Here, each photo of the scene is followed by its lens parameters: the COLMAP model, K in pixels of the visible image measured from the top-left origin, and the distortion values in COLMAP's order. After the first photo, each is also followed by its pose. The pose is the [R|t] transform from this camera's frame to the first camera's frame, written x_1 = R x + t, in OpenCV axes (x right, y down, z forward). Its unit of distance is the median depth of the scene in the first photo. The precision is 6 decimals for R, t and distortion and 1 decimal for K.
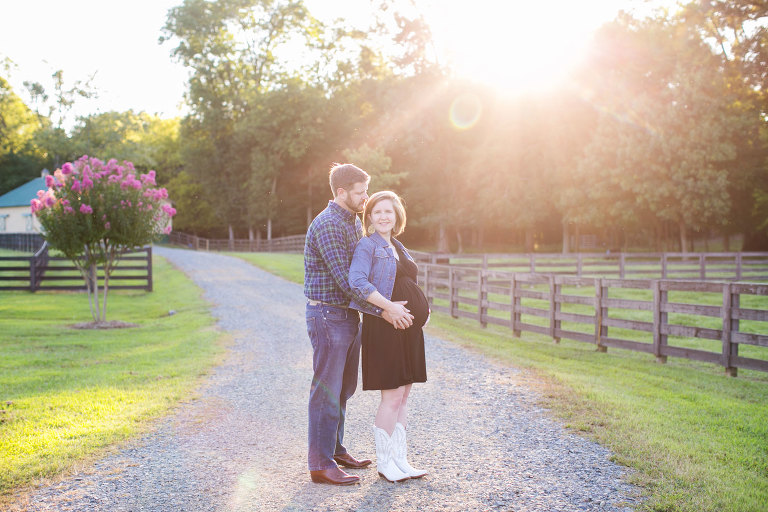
lens RADIAL K [[1041.7, 0, 384.0], [0, 1041.7, 256.0], [0, 0, 1]] dist [-0.226302, 0.668320]
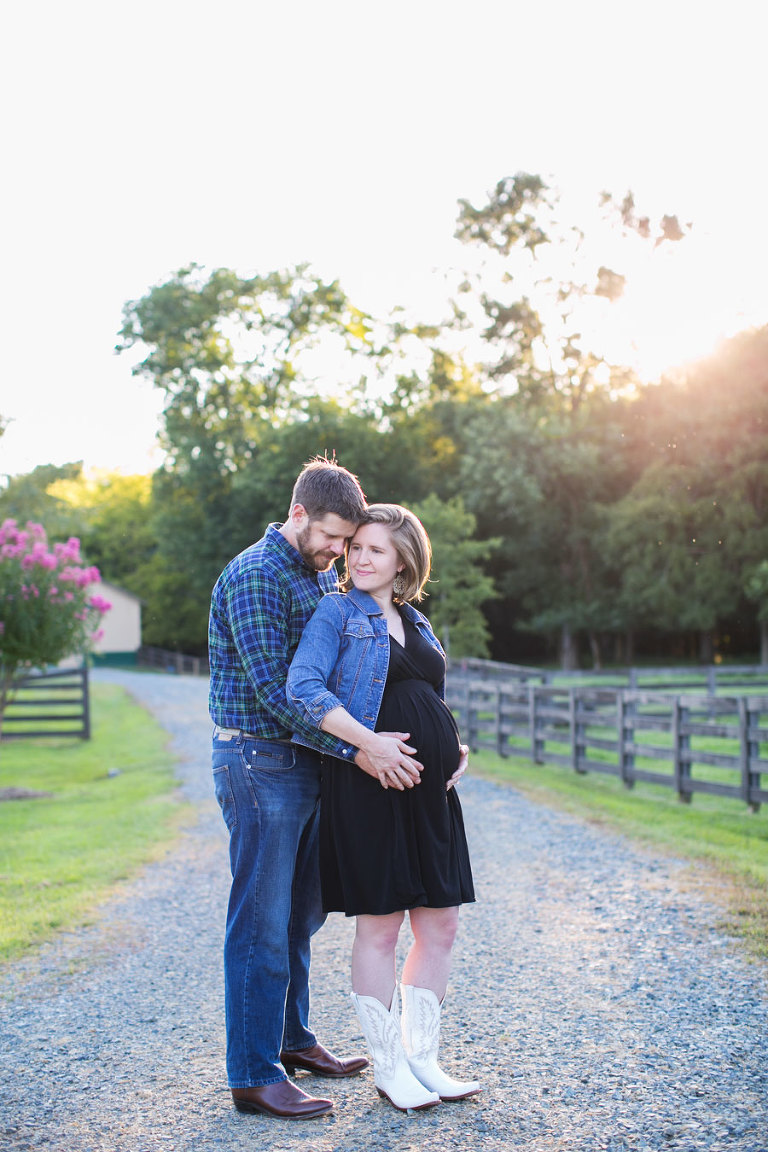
lens RADIAL K [[1562.5, 0, 384.0], [0, 1562.5, 576.0], [0, 0, 1]] dist [-0.226302, 0.668320]
pose [[0.997356, -0.025276, -0.068136, 0.018950], [0.020315, 0.997158, -0.072547, 0.008777], [0.069776, 0.070971, 0.995035, 0.098848]]
